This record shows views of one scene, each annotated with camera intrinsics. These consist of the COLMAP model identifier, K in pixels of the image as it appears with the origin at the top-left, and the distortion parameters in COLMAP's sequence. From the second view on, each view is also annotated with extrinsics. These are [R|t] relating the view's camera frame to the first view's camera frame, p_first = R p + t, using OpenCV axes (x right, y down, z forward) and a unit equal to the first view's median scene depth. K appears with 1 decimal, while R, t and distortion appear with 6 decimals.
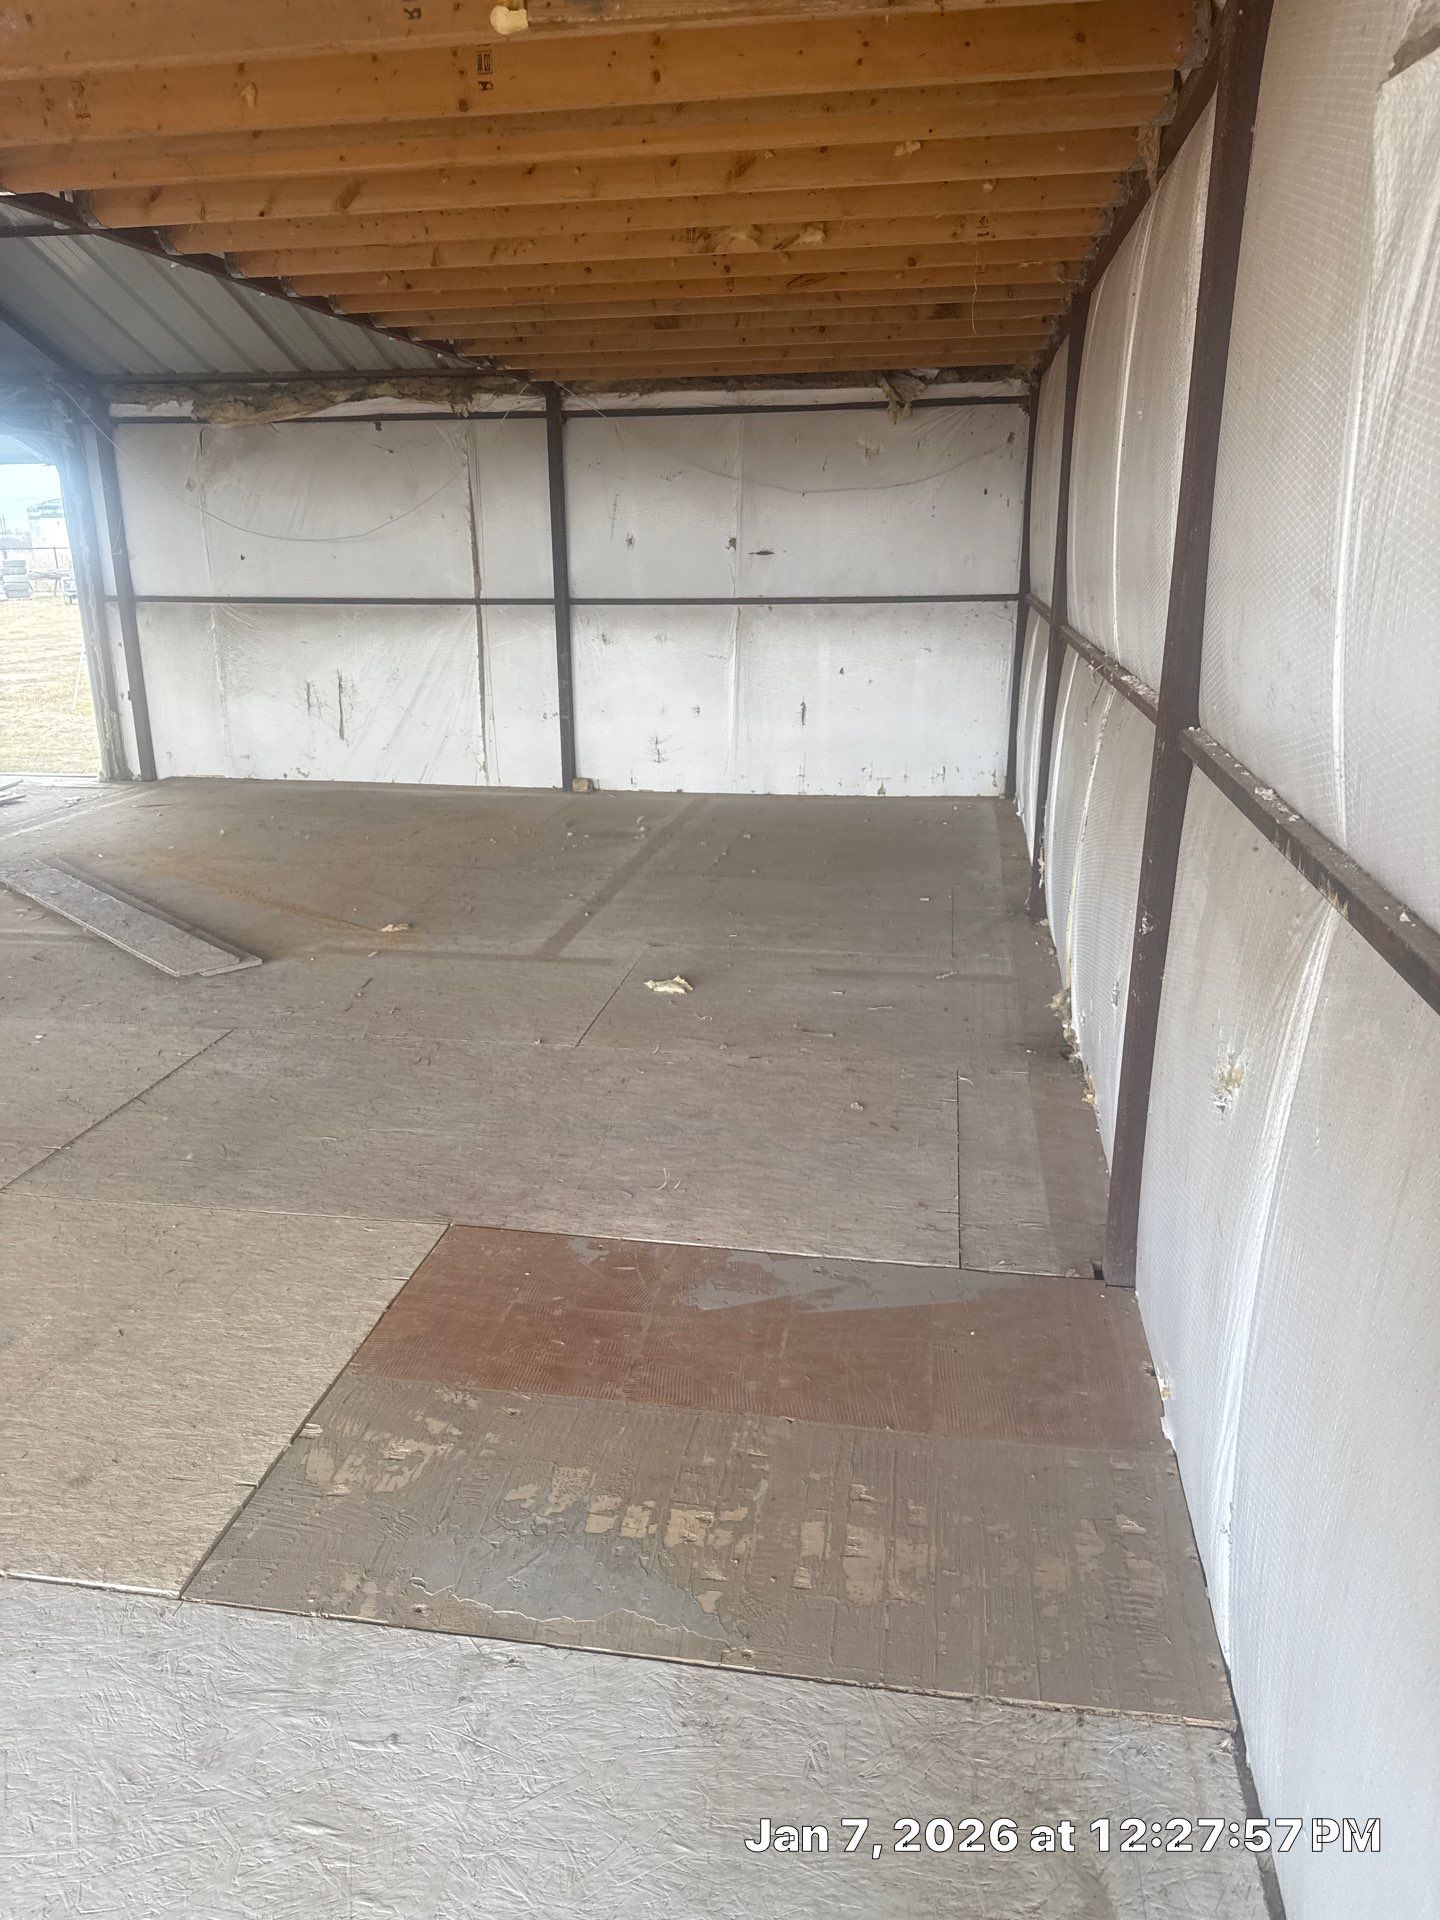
lens RADIAL K [[1430.5, 0, 714.1], [0, 1430.5, 964.1], [0, 0, 1]] dist [-0.004669, 0.001292]
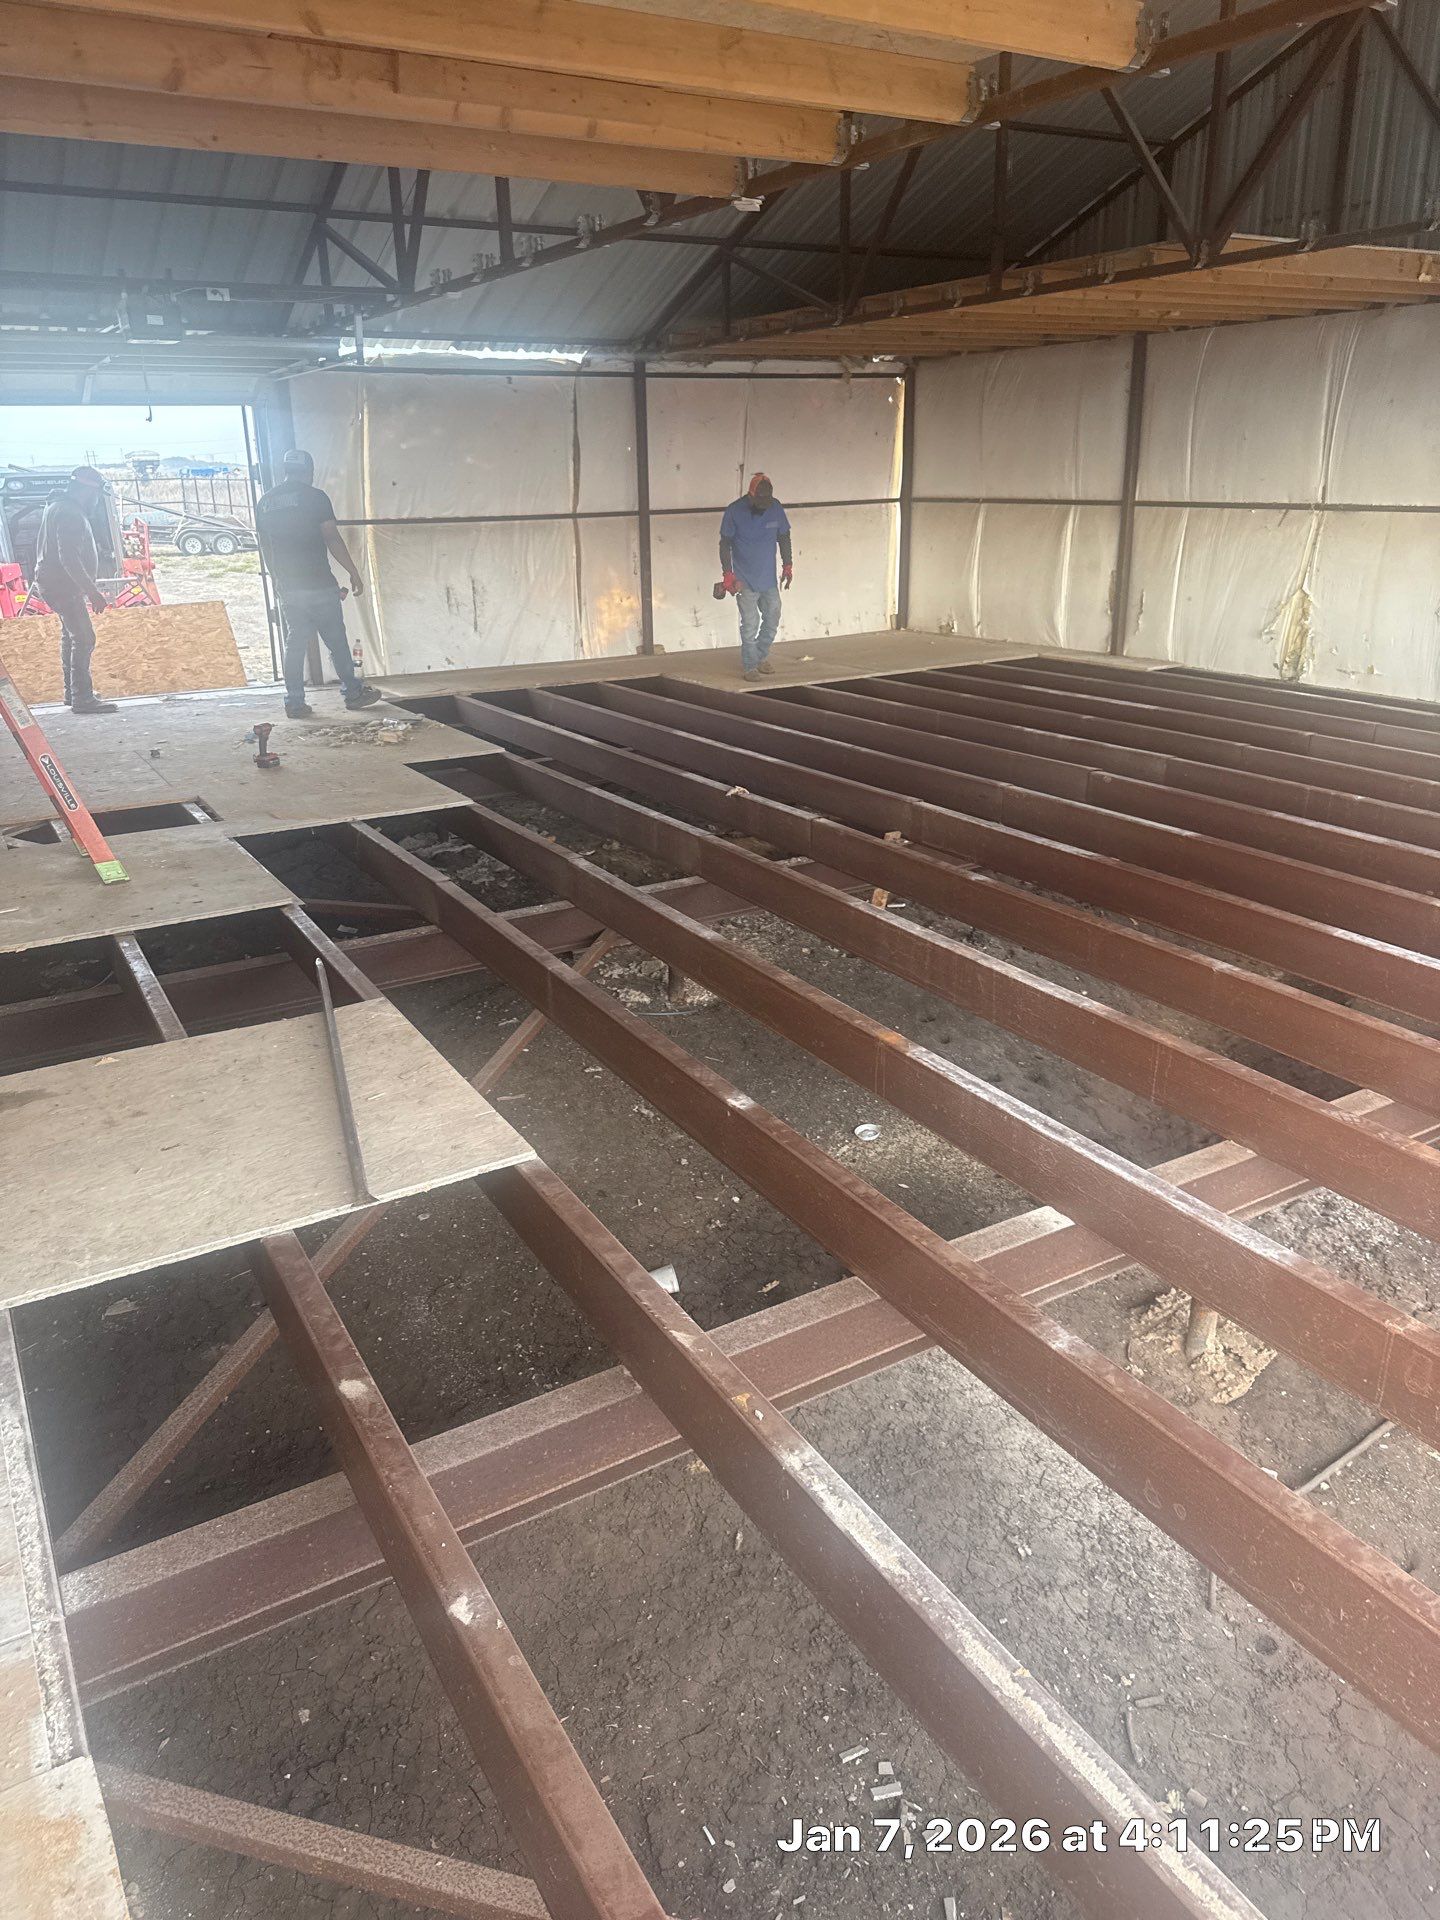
lens RADIAL K [[1360.2, 0, 713.5], [0, 1360.2, 953.9], [0, 0, 1]] dist [0.038616, -0.051077]
pose [[0.775950, -0.222185, 0.590368, -0.903910], [0.186606, 0.974877, 0.121629, 0.012153], [-0.602561, 0.015788, 0.797917, -0.081082]]
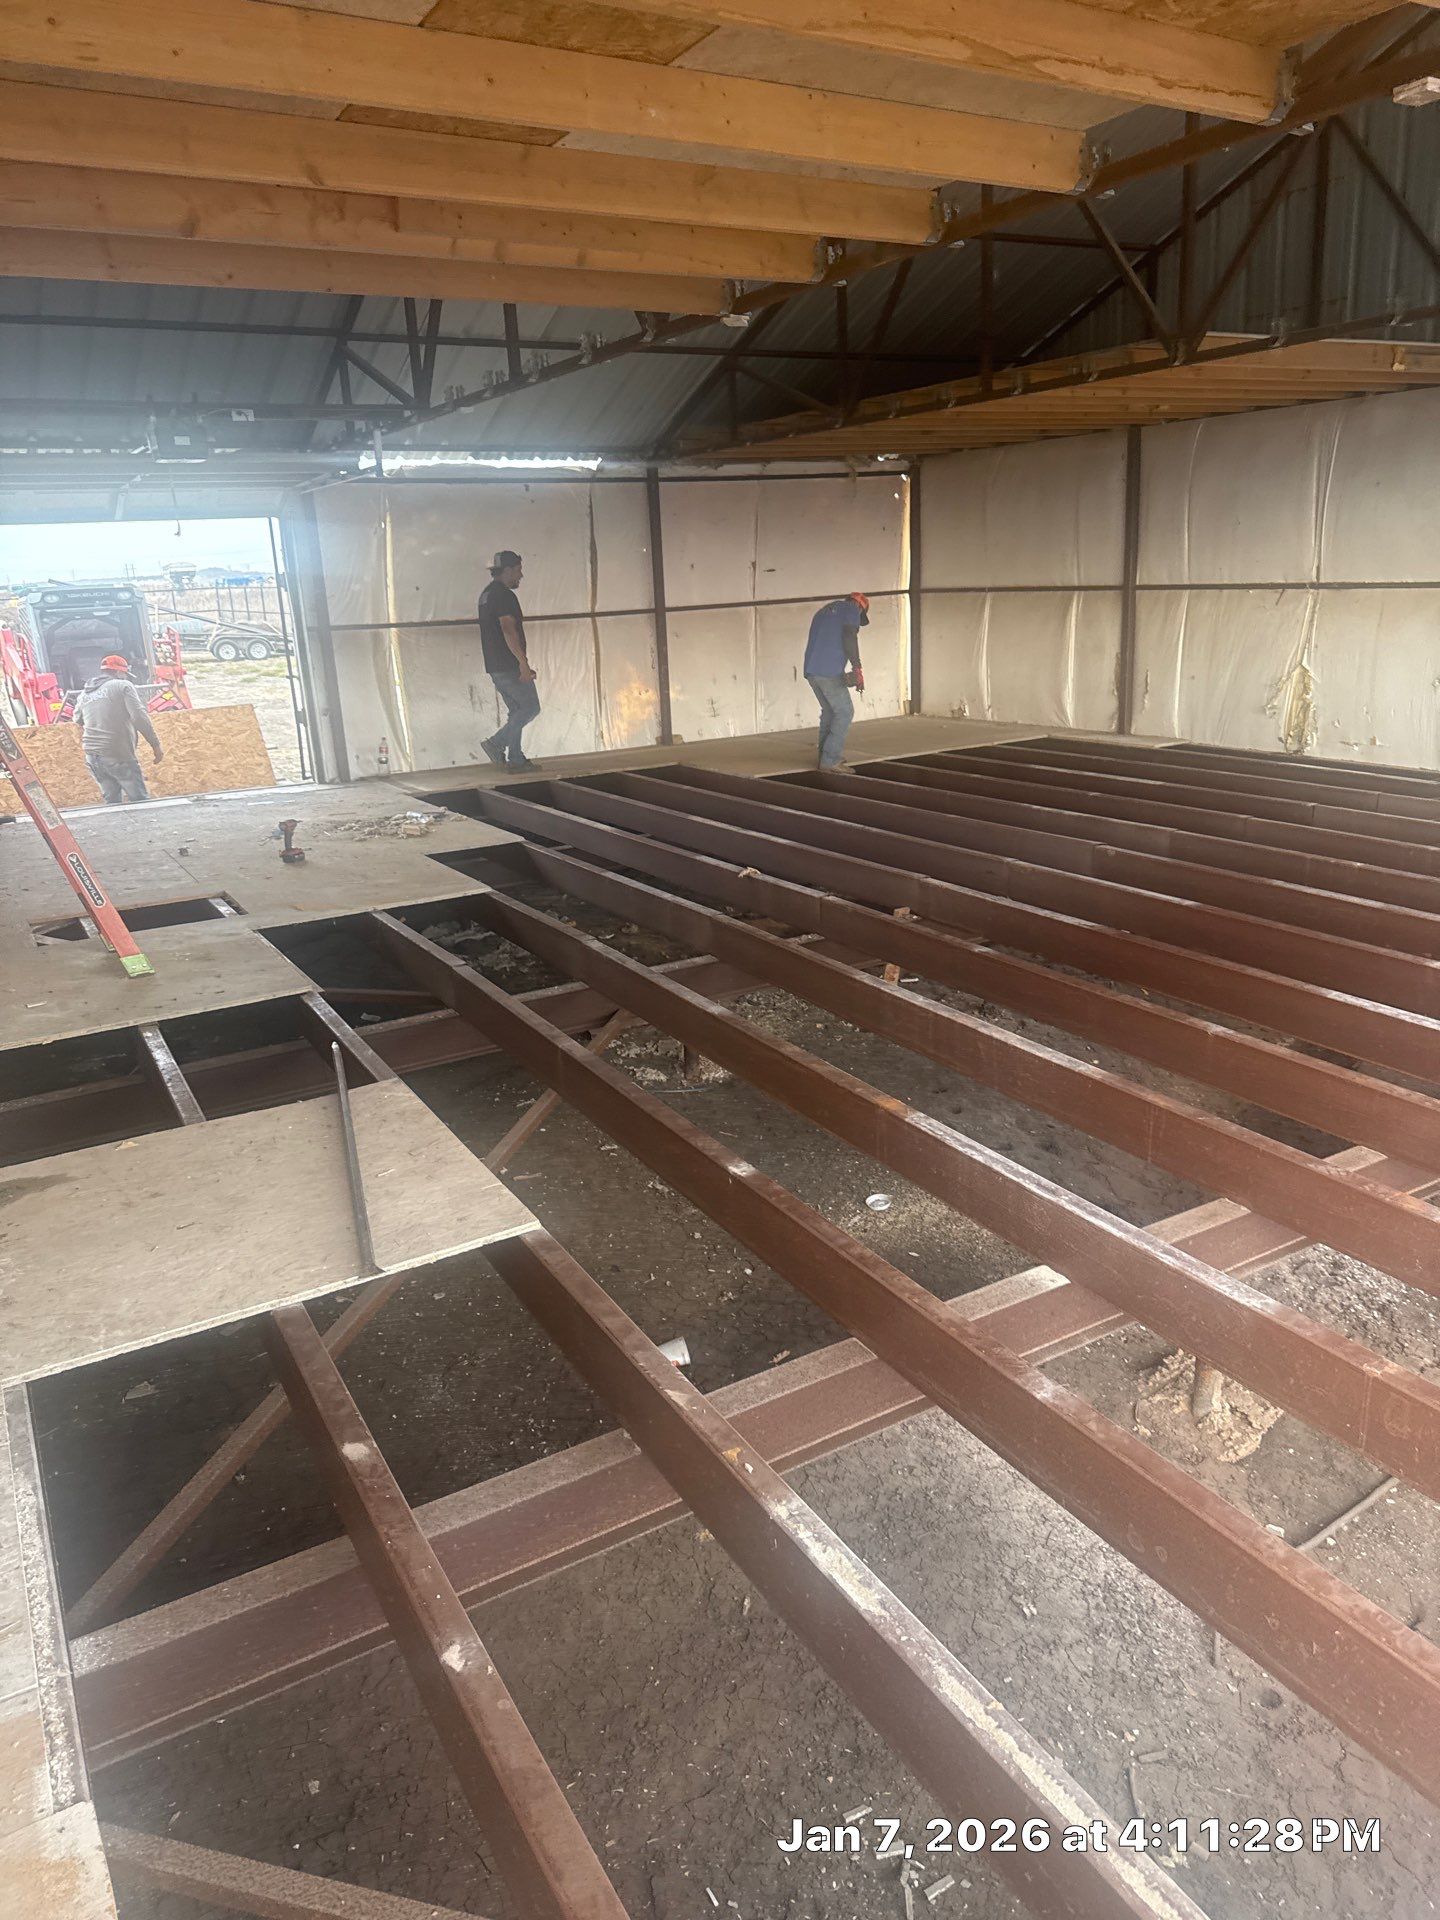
lens RADIAL K [[1360.2, 0, 737.1], [0, 1360.2, 953.5], [0, 0, 1]] dist [0.038616, -0.051077]
pose [[0.775503, -0.203196, 0.597752, -0.904375], [0.210965, 0.975771, 0.057999, 0.016782], [-0.595054, 0.081126, 0.799580, -0.097878]]
